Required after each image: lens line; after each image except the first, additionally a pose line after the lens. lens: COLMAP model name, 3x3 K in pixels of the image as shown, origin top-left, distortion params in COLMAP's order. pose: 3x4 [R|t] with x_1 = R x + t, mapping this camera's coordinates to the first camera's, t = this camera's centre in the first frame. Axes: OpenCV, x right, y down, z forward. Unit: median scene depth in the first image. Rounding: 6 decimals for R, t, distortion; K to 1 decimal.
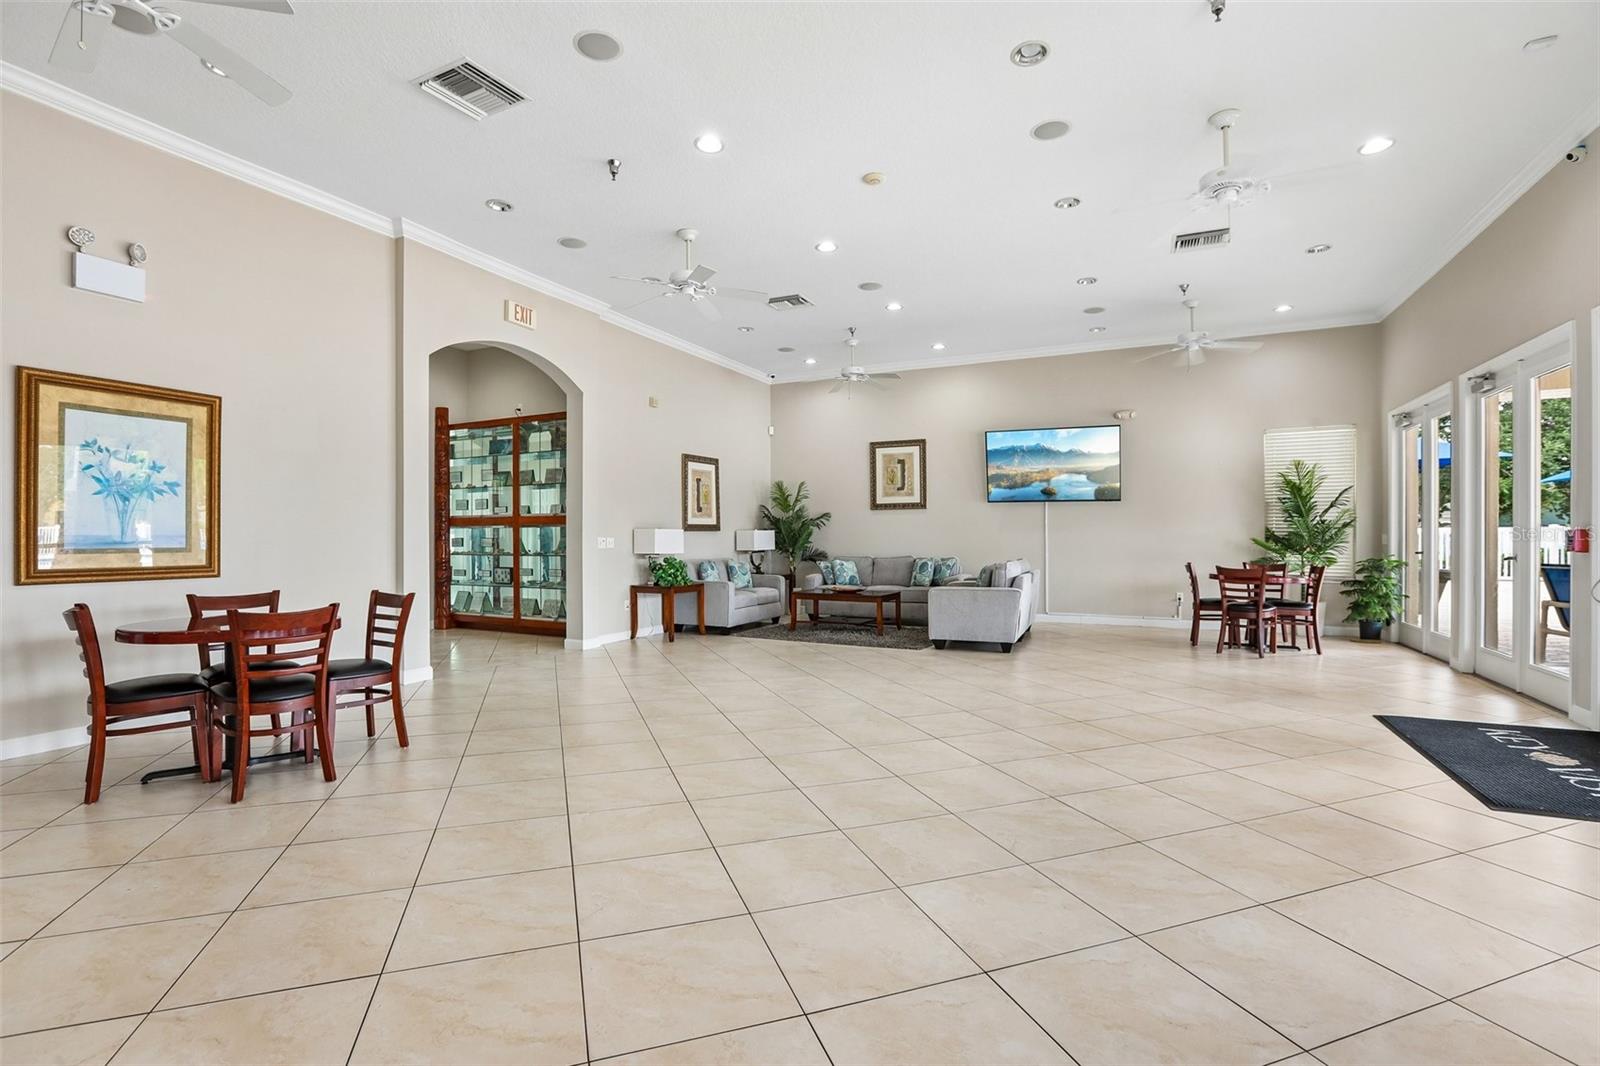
lens RADIAL K [[738.2, 0, 816.2], [0, 738.2, 536.2], [0, 0, 1]] dist [-0.005093, 0.000252]
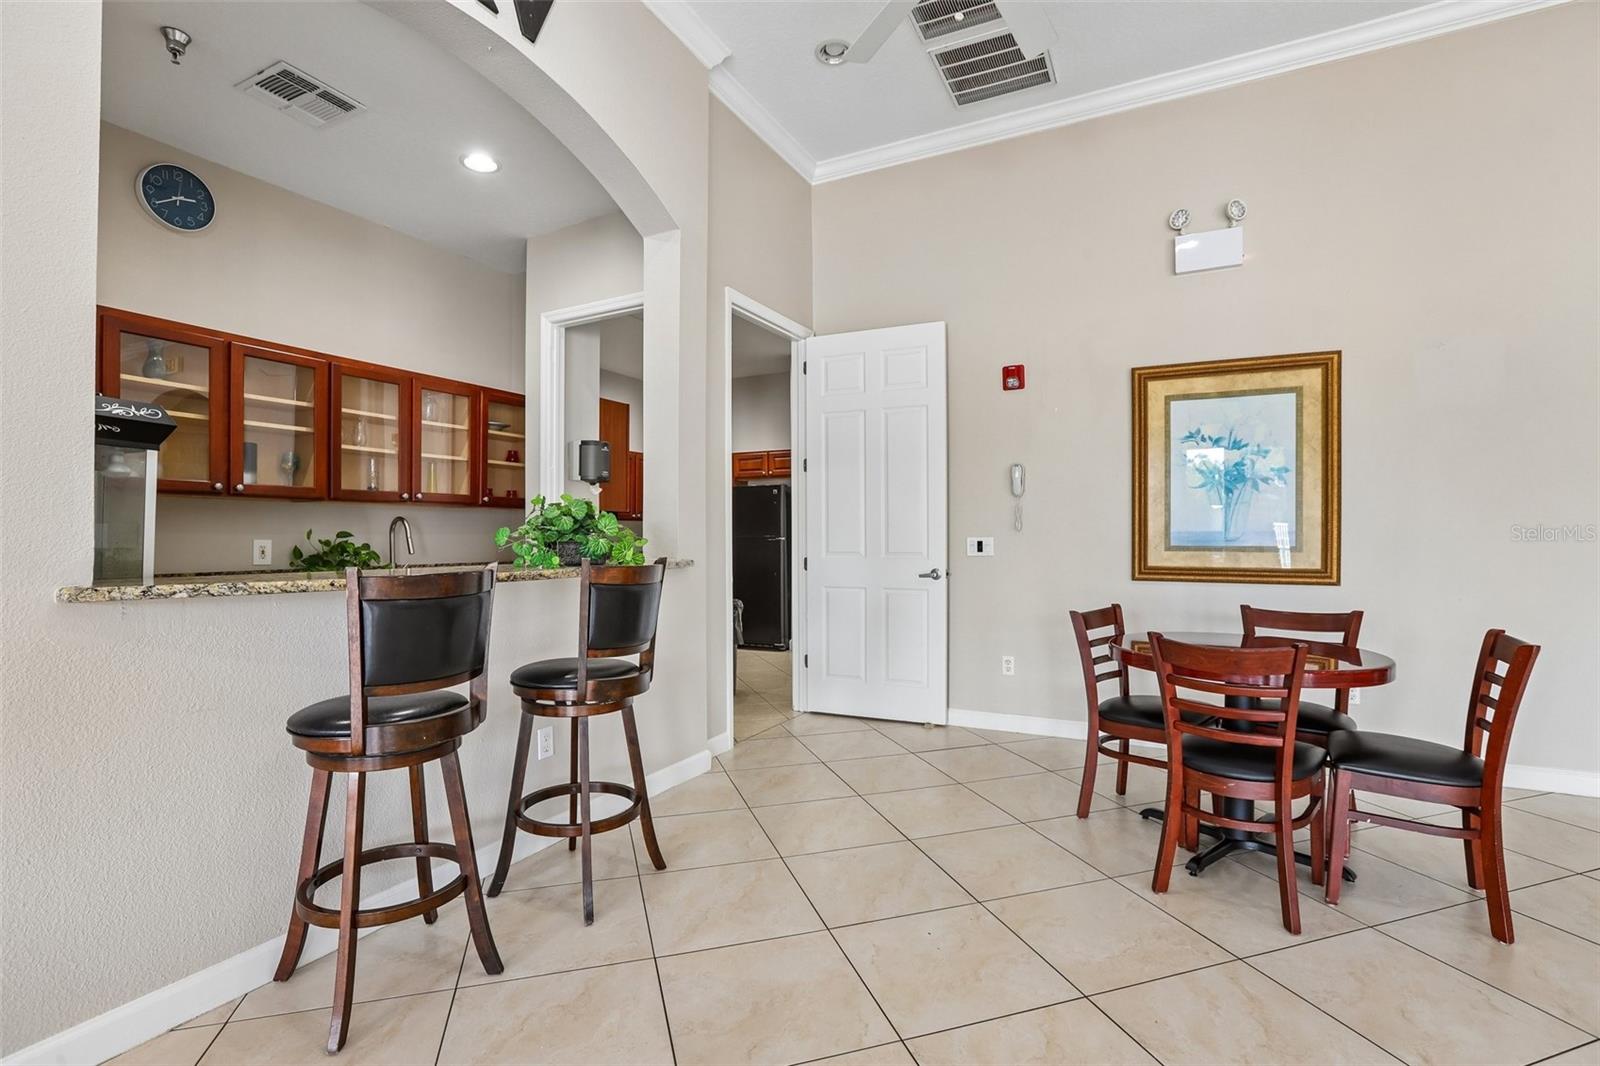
lens RADIAL K [[738.2, 0, 808.6], [0, 738.2, 526.0], [0, 0, 1]] dist [-0.005093, 0.000252]
pose [[-0.041225, -0.010893, -0.999091, -0.025898], [-0.002057, 0.999939, -0.010817, 0.002882], [0.999148, 0.001609, -0.041245, 0.538670]]
